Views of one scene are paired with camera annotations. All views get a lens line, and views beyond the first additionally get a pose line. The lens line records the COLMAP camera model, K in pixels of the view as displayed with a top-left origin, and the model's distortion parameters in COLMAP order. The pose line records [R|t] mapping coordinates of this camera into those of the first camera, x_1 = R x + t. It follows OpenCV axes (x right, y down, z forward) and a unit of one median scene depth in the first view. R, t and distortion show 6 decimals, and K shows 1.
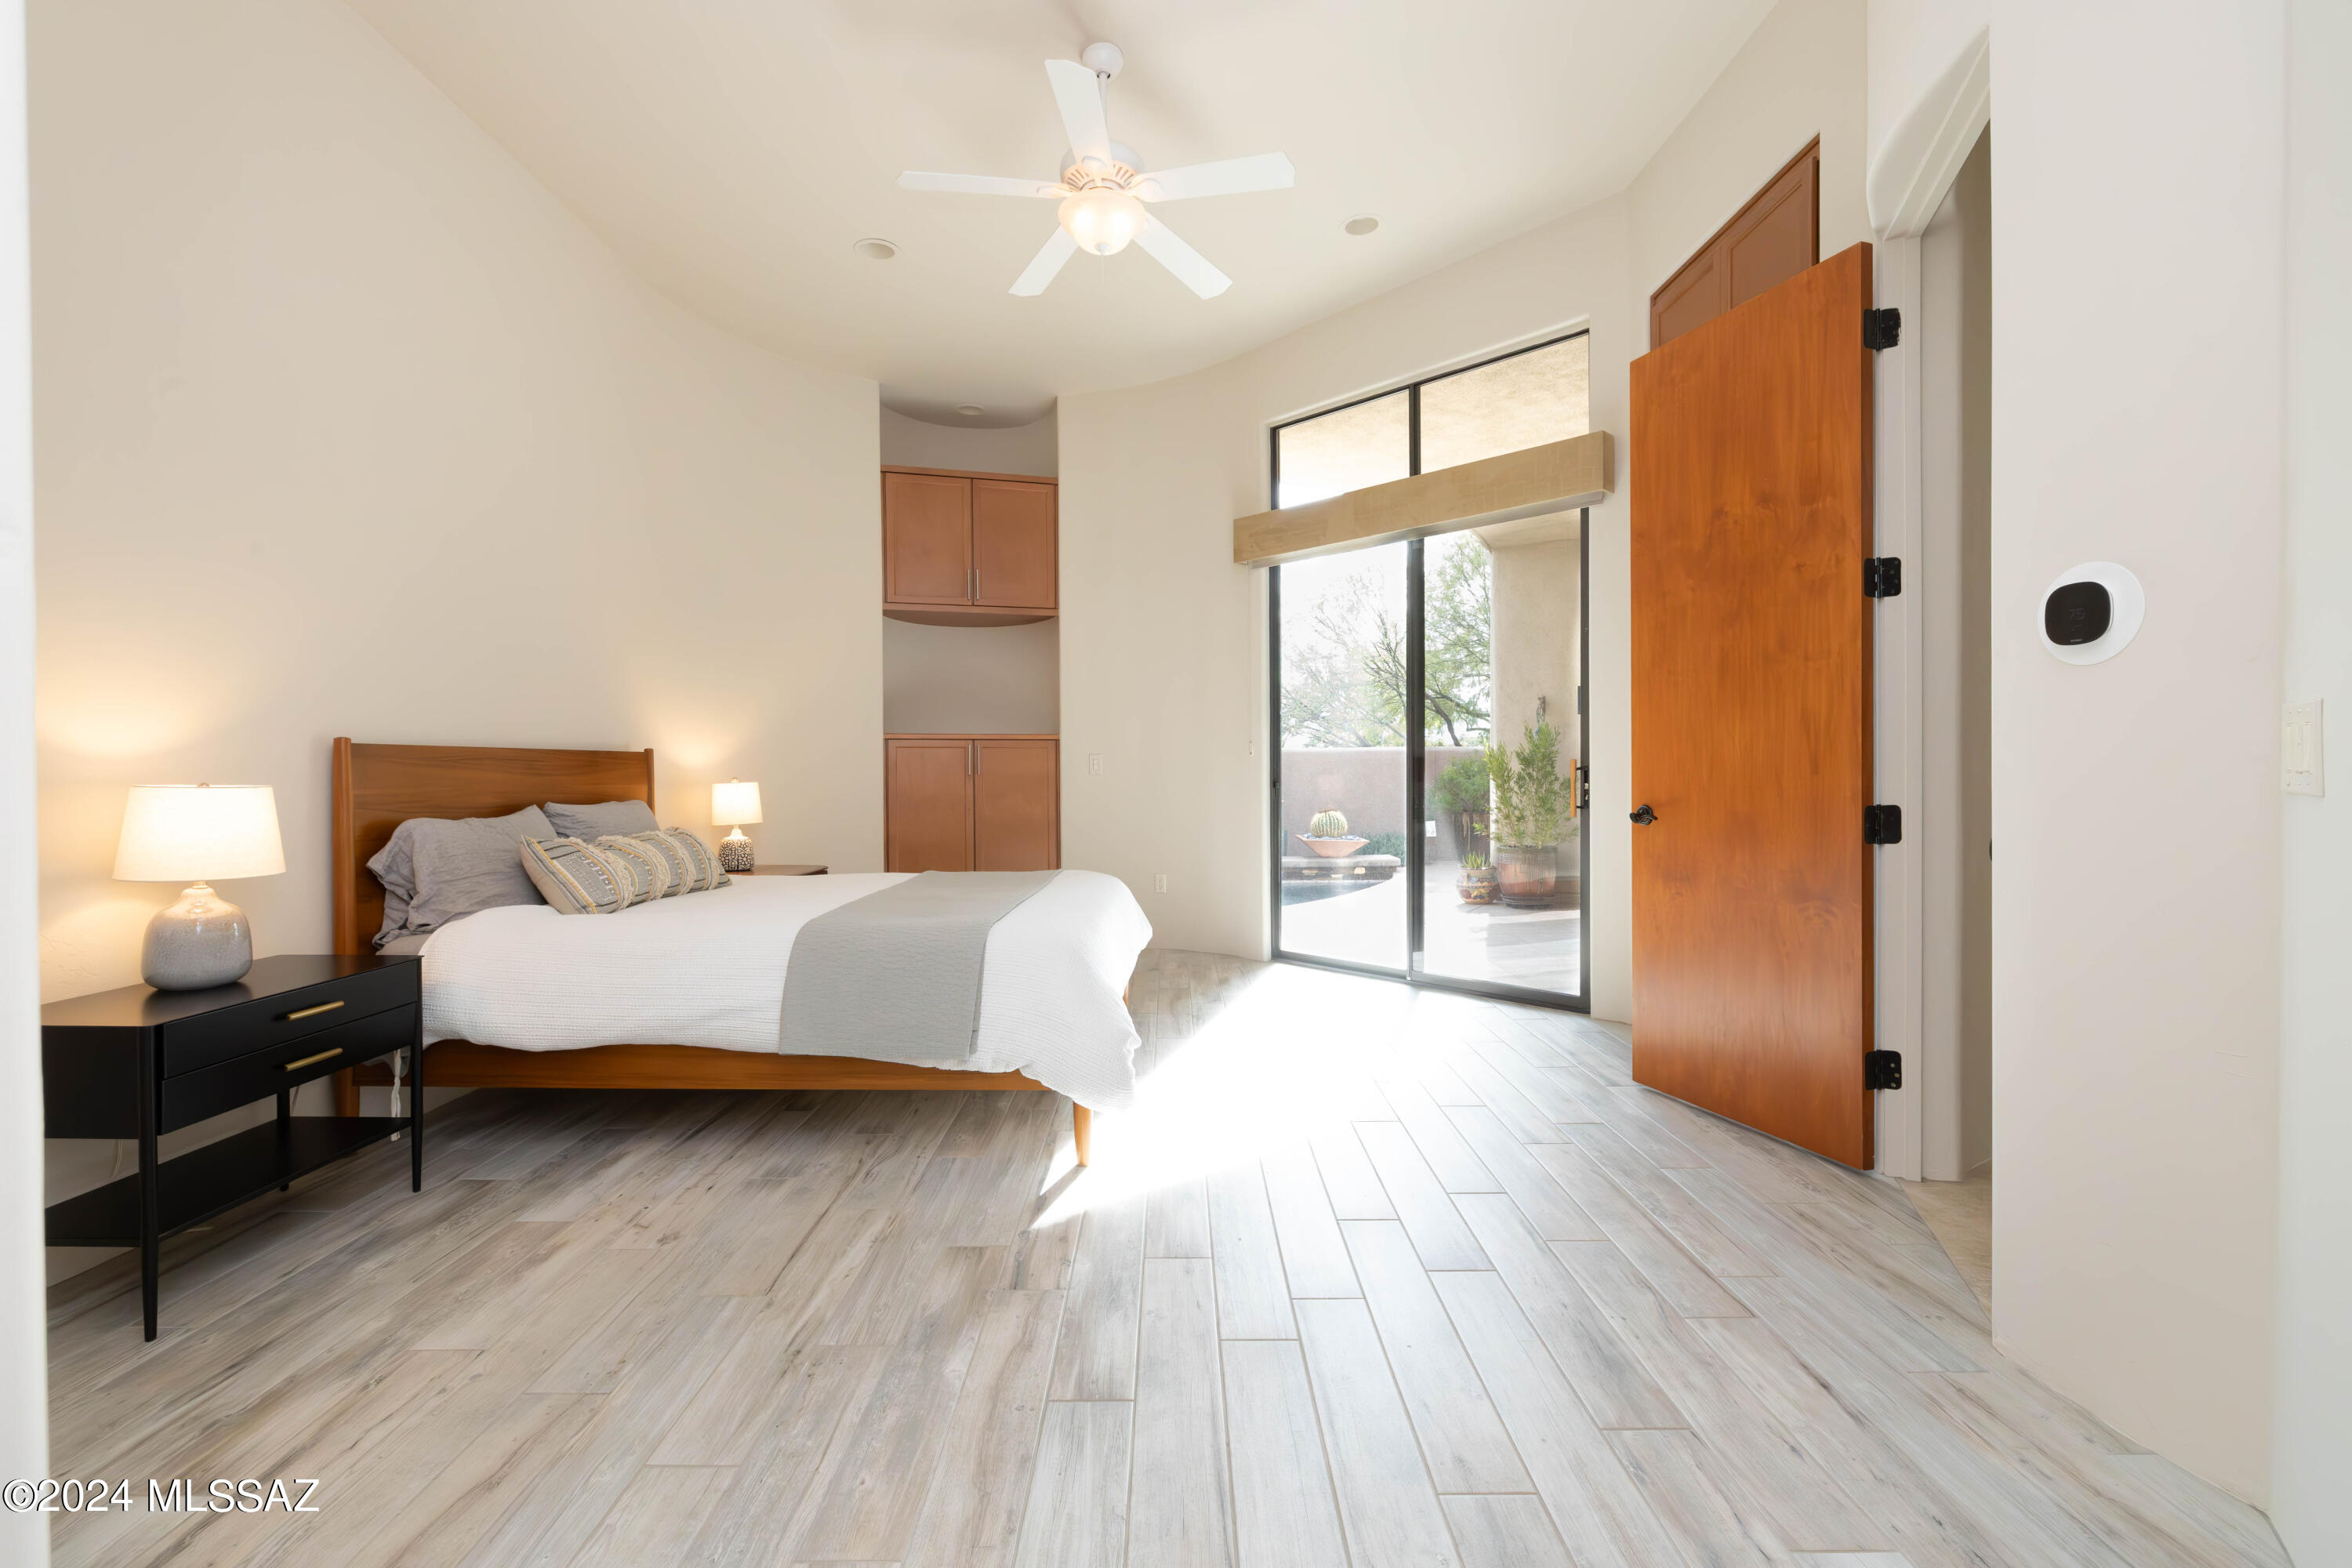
lens RADIAL K [[1016.8, 0, 1177.4], [0, 1016.8, 772.1], [0, 0, 1]] dist [0.000138, -0.000085]
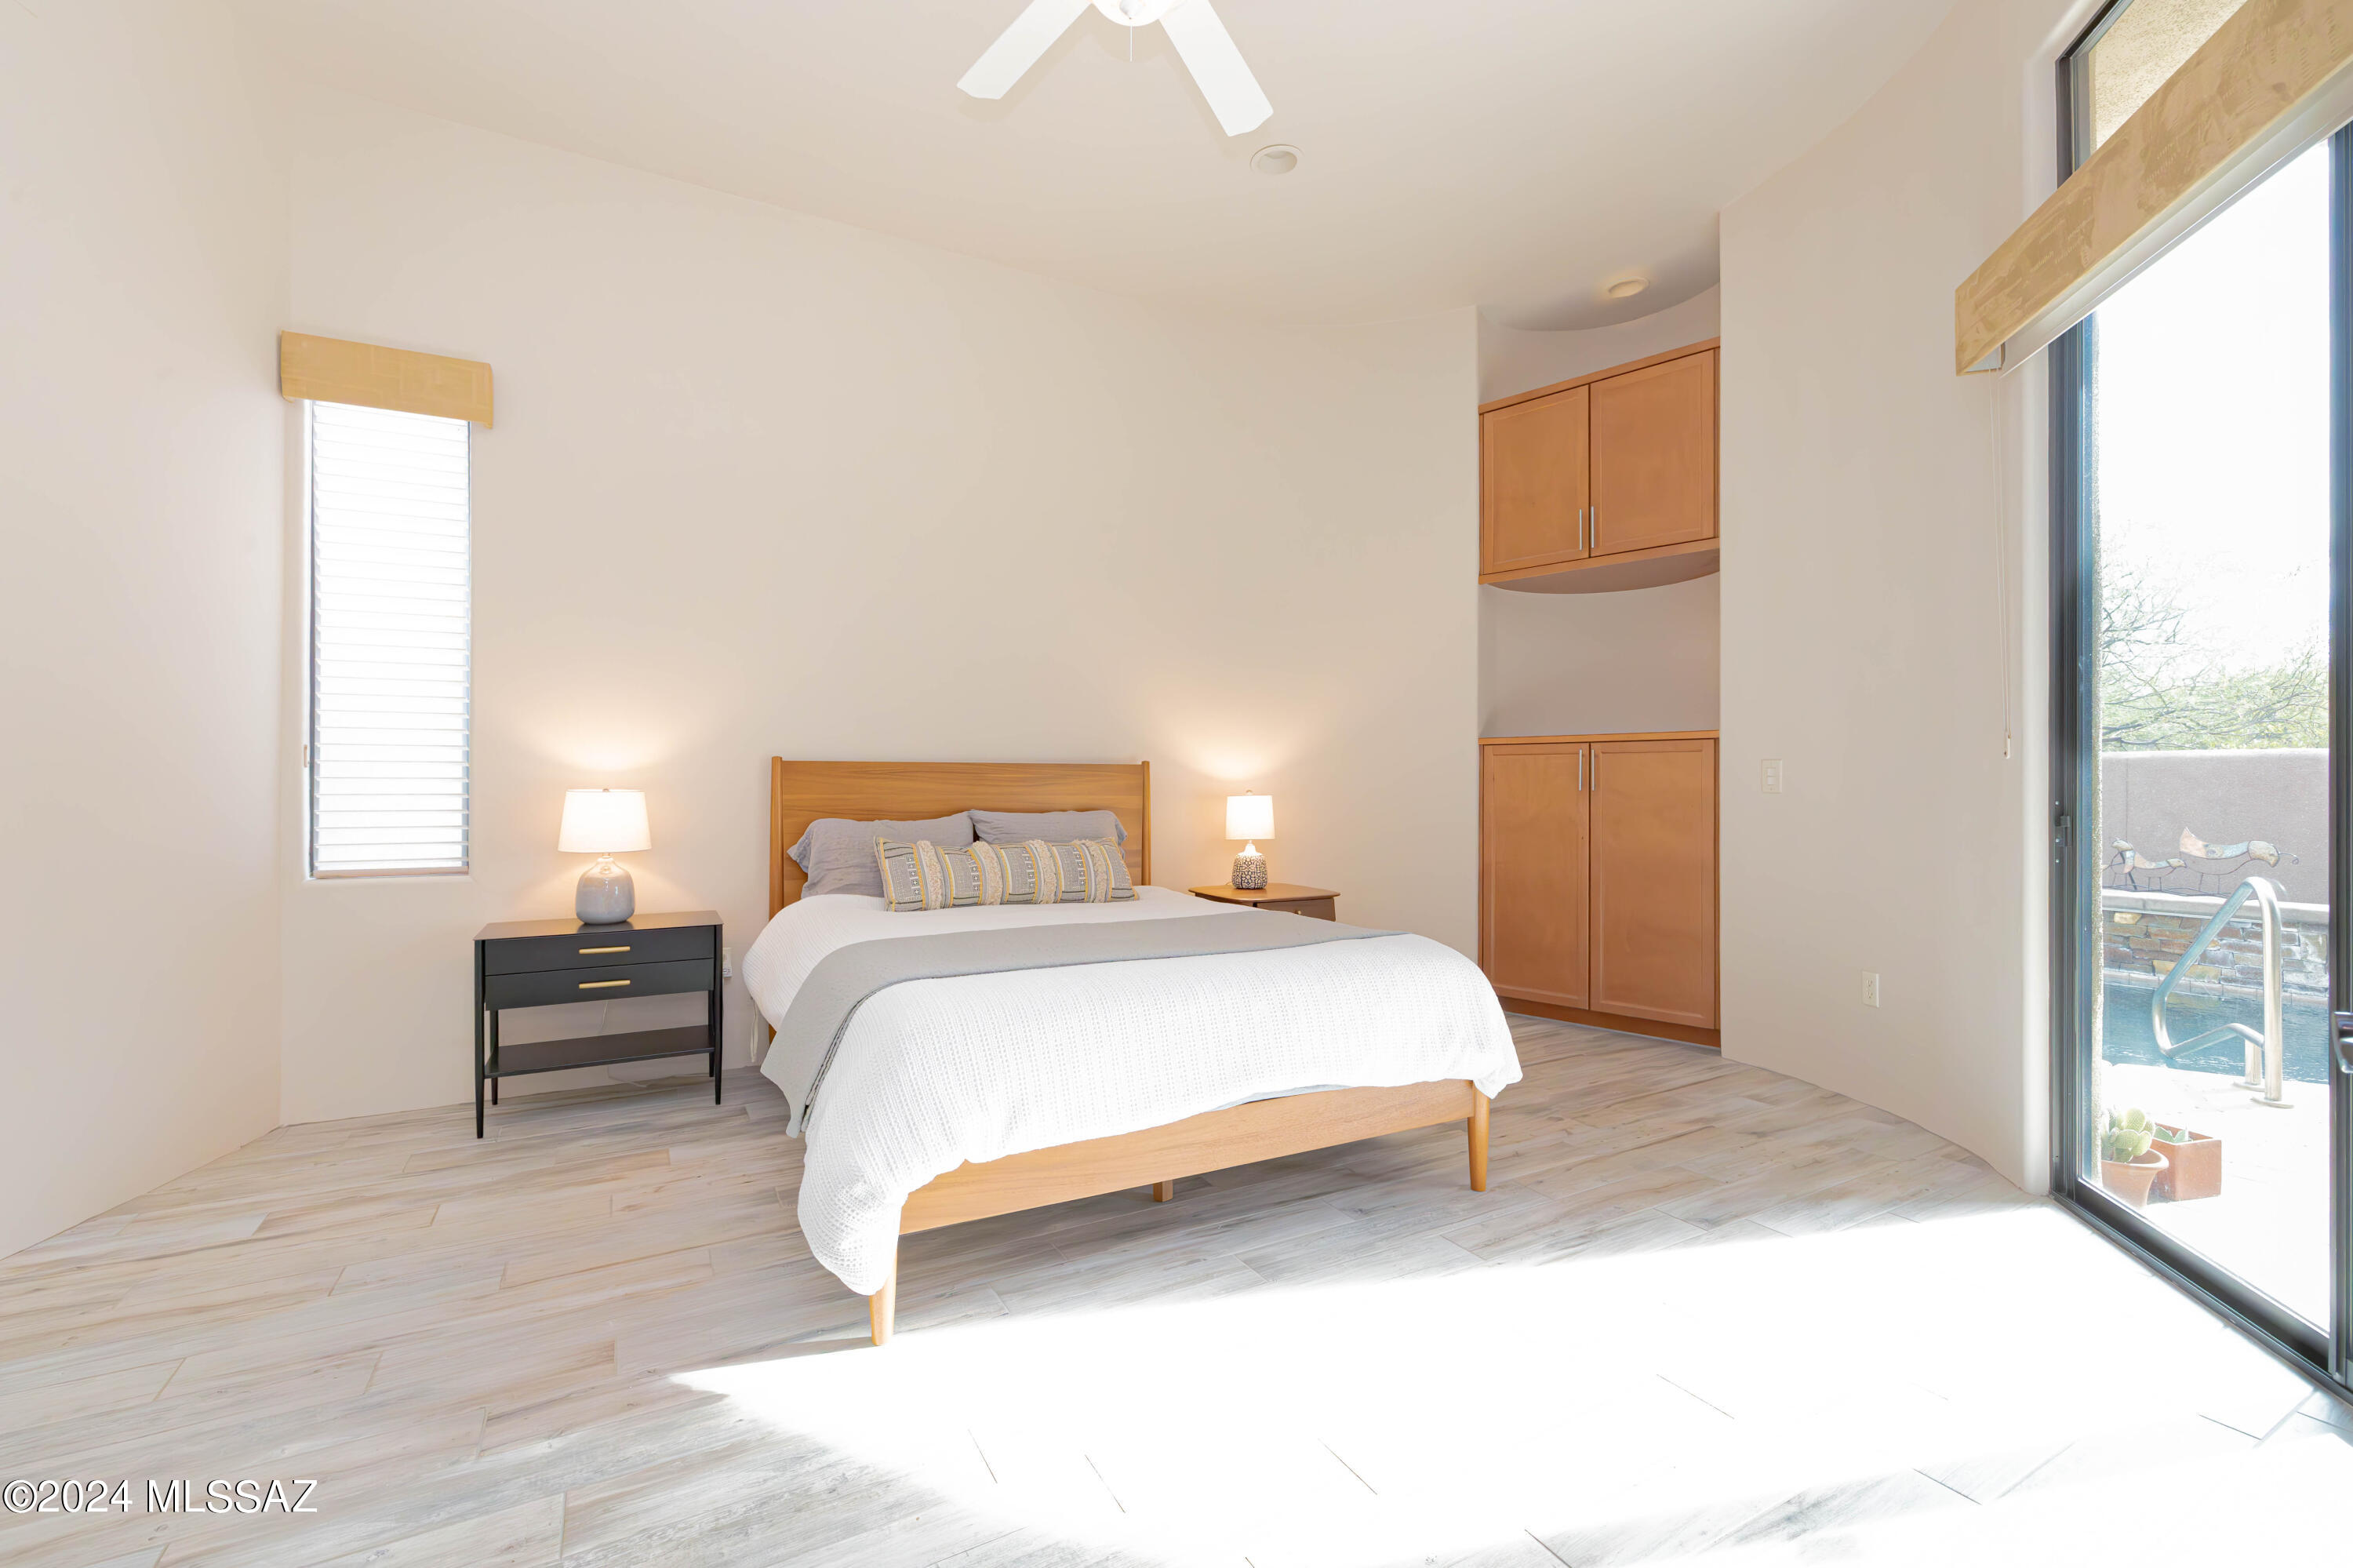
lens RADIAL K [[1017.3, 0, 1175.7], [0, 1017.3, 778.4], [0, 0, 1]] dist [0.000138, -0.000085]
pose [[0.469854, 0.008916, -0.882699, 0.715415], [-0.008576, 0.999948, 0.005535, -0.020044], [0.882702, 0.004969, 0.469906, 0.949490]]
